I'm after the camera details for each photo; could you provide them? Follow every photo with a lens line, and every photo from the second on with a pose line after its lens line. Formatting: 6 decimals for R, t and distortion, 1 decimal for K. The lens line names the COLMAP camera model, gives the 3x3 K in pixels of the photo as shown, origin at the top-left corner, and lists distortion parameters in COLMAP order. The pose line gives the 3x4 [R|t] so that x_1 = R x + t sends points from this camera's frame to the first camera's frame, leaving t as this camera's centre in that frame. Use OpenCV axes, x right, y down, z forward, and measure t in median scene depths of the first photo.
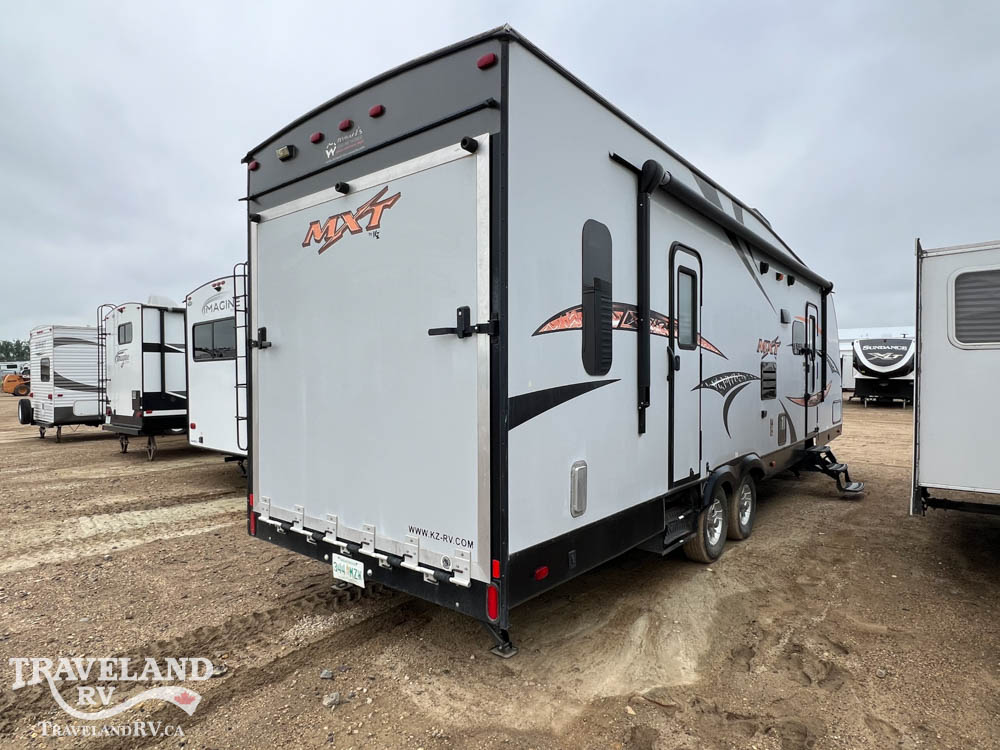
lens RADIAL K [[571.6, 0, 500.0], [0, 571.6, 375.0], [0, 0, 1]] dist [-0.000139, -0.000581]
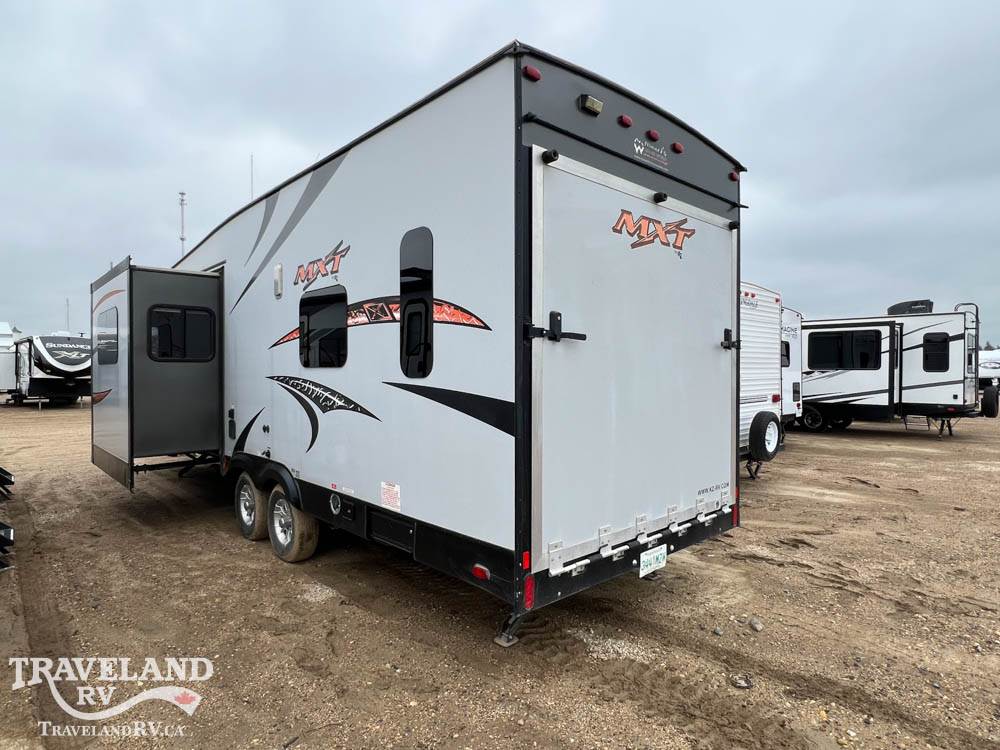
lens RADIAL K [[571.6, 0, 500.0], [0, 571.6, 375.0], [0, 0, 1]] dist [-0.000139, -0.000581]
pose [[0.137578, -0.008196, 0.990457, -1.317946], [0.006651, 0.999951, 0.007350, -0.009125], [-0.990469, 0.005576, 0.137625, 1.110648]]
